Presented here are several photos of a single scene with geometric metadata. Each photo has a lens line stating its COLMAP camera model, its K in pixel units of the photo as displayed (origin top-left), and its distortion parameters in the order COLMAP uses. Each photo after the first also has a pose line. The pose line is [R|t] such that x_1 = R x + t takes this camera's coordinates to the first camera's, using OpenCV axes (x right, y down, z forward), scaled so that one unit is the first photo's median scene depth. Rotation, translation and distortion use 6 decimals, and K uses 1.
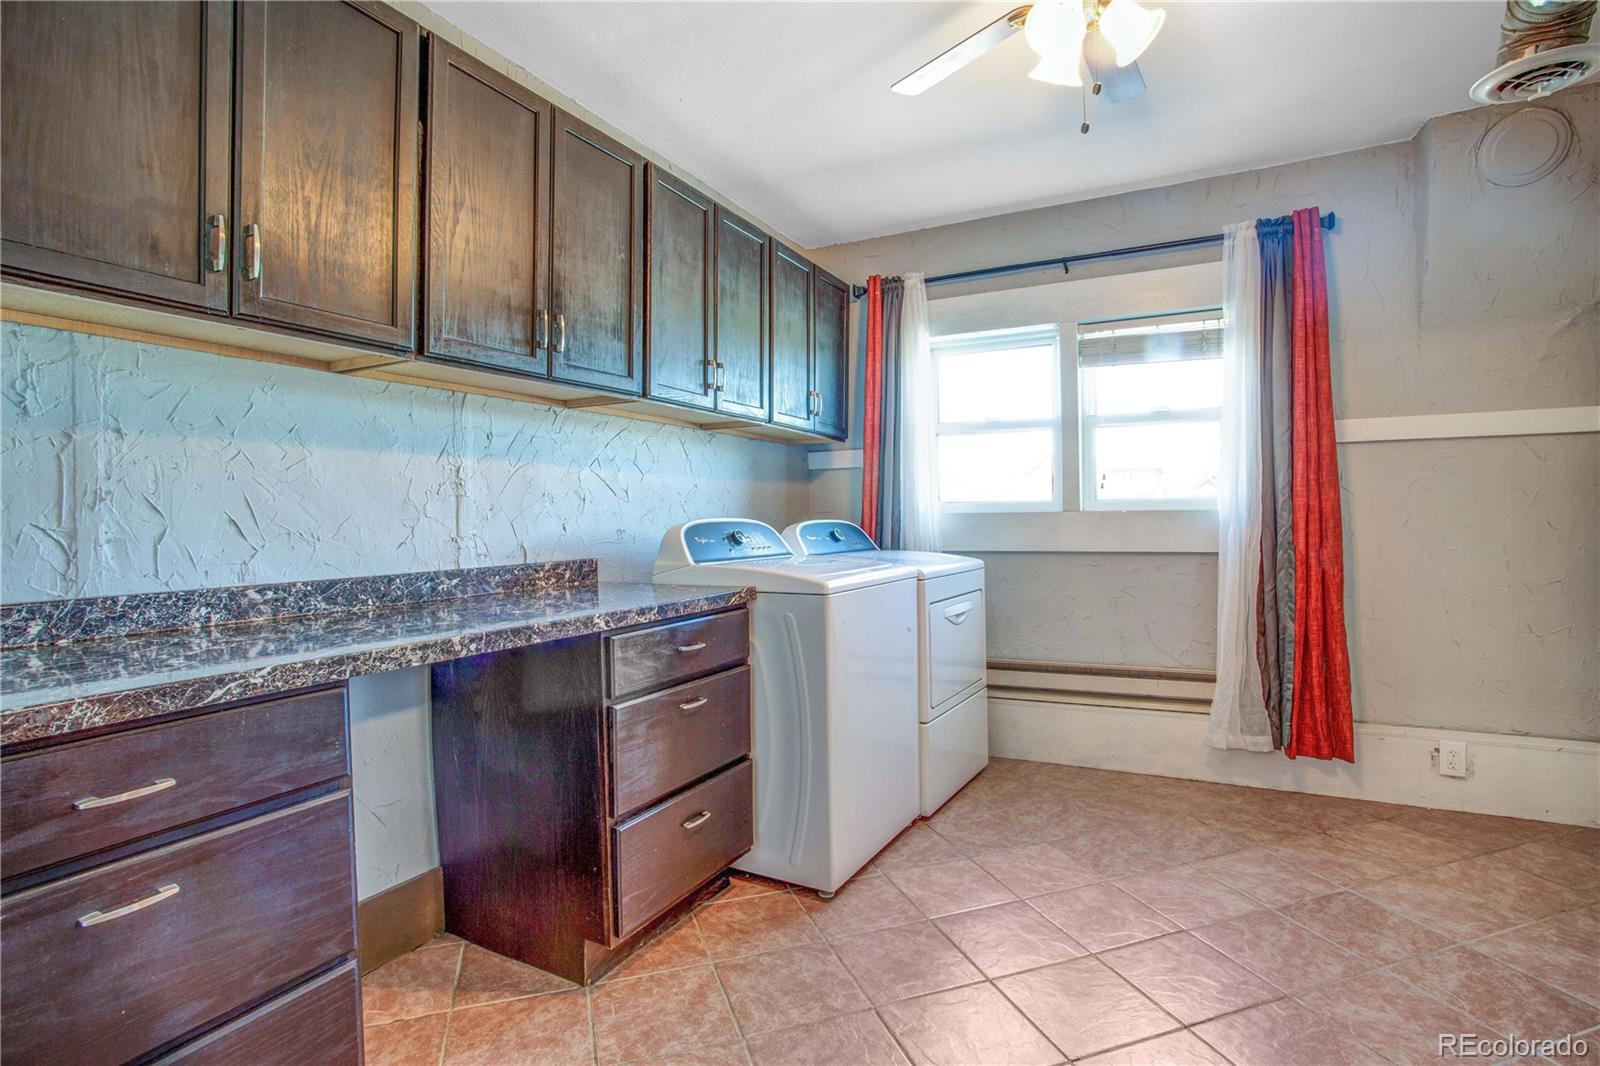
lens RADIAL K [[777.2, 0, 795.3], [0, 777.2, 519.9], [0, 0, 1]] dist [-0.067173, 0.018854]
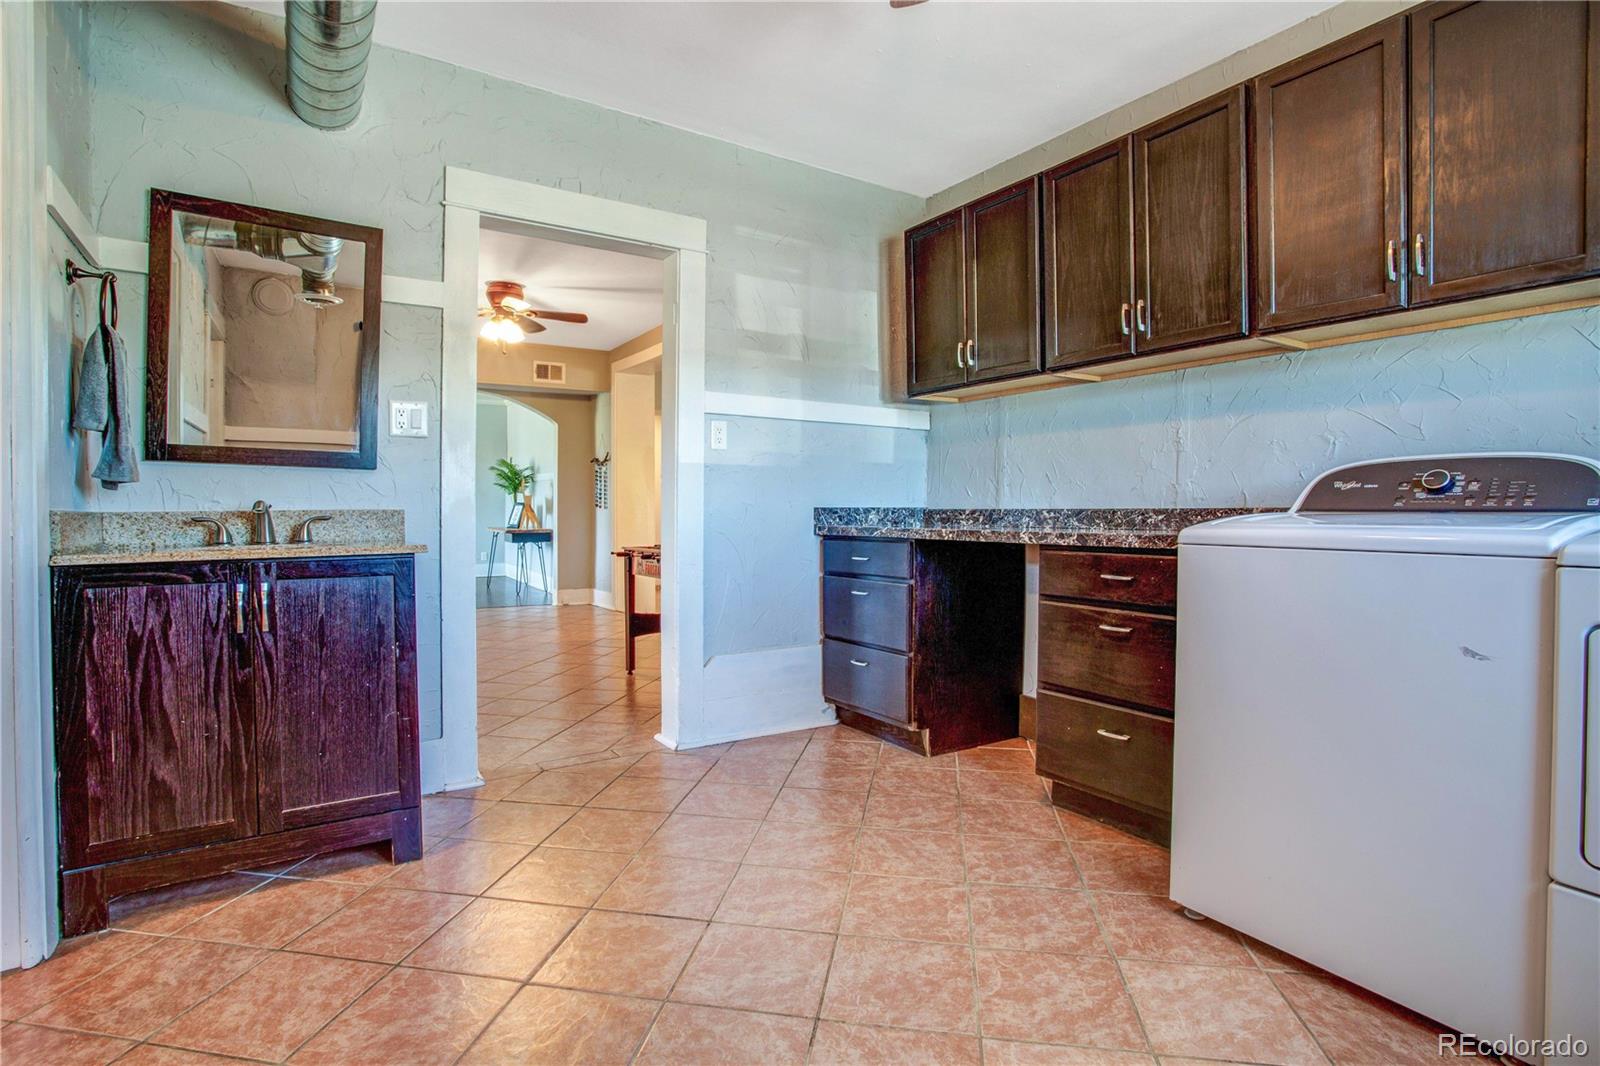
lens RADIAL K [[777.2, 0, 802.5], [0, 777.2, 512.0], [0, 0, 1]] dist [-0.067173, 0.018854]
pose [[-0.475728, 0.013359, -0.879491, 1.144307], [0.000913, 0.999892, 0.014694, 0.058718], [0.879592, 0.006188, -0.475689, 1.233602]]
